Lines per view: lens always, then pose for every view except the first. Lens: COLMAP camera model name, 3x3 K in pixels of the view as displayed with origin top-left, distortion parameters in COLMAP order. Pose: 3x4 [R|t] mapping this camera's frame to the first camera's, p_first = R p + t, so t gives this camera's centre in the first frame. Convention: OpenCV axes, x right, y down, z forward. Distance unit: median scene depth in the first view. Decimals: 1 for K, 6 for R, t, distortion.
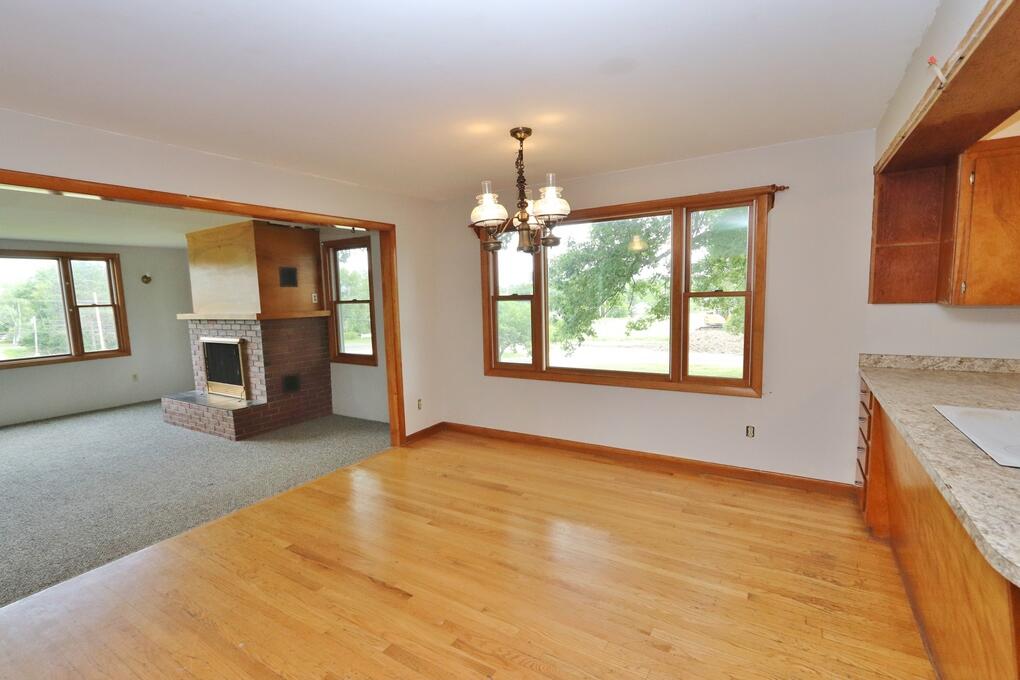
lens RADIAL K [[468.3, 0, 500.2], [0, 468.3, 349.0], [0, 0, 1]] dist [-0.018632, 0.005106]
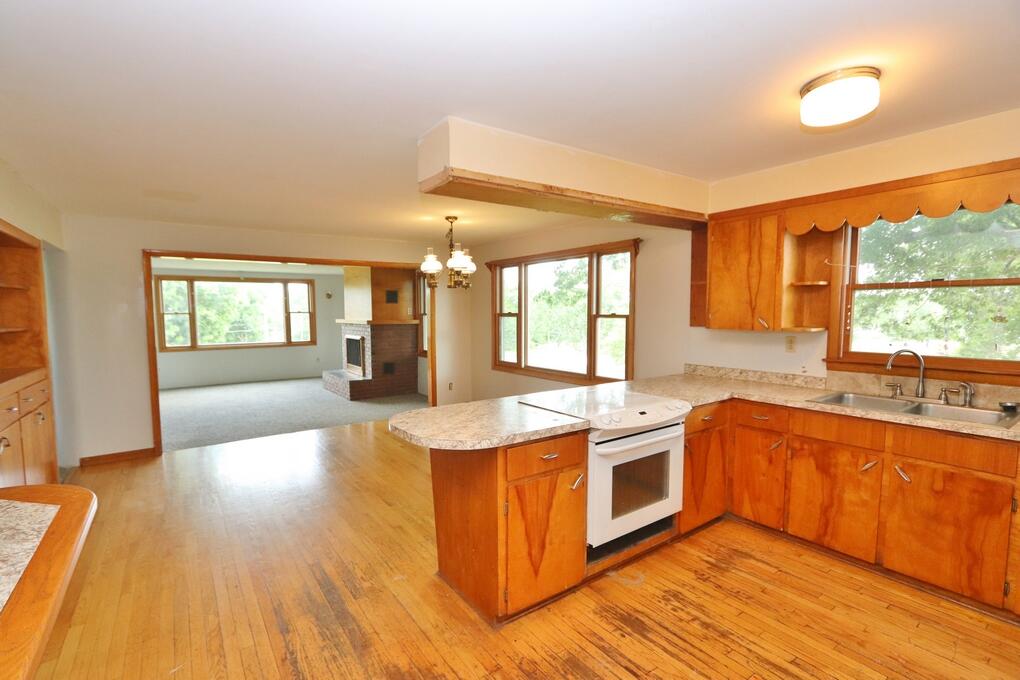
lens RADIAL K [[468.3, 0, 500.2], [0, 468.3, 349.0], [0, 0, 1]] dist [-0.018632, 0.005106]
pose [[0.921803, 0.054638, -0.383790, 0.854047], [-0.065696, 0.997715, -0.015751, 0.025493], [0.382052, 0.039733, 0.923286, -0.464018]]
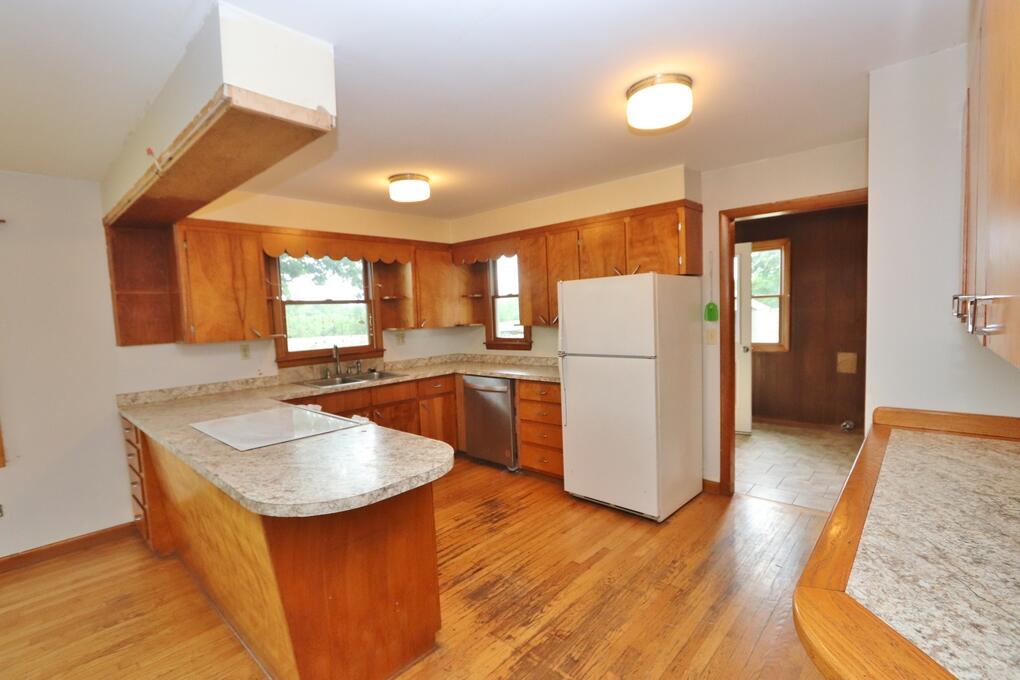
lens RADIAL K [[468.3, 0, 500.2], [0, 468.3, 349.0], [0, 0, 1]] dist [-0.018632, 0.005106]
pose [[0.189375, -0.055482, 0.980336, -0.075695], [0.147655, 0.988659, 0.027430, 0.007824], [-0.970739, 0.139557, 0.195420, -0.050043]]
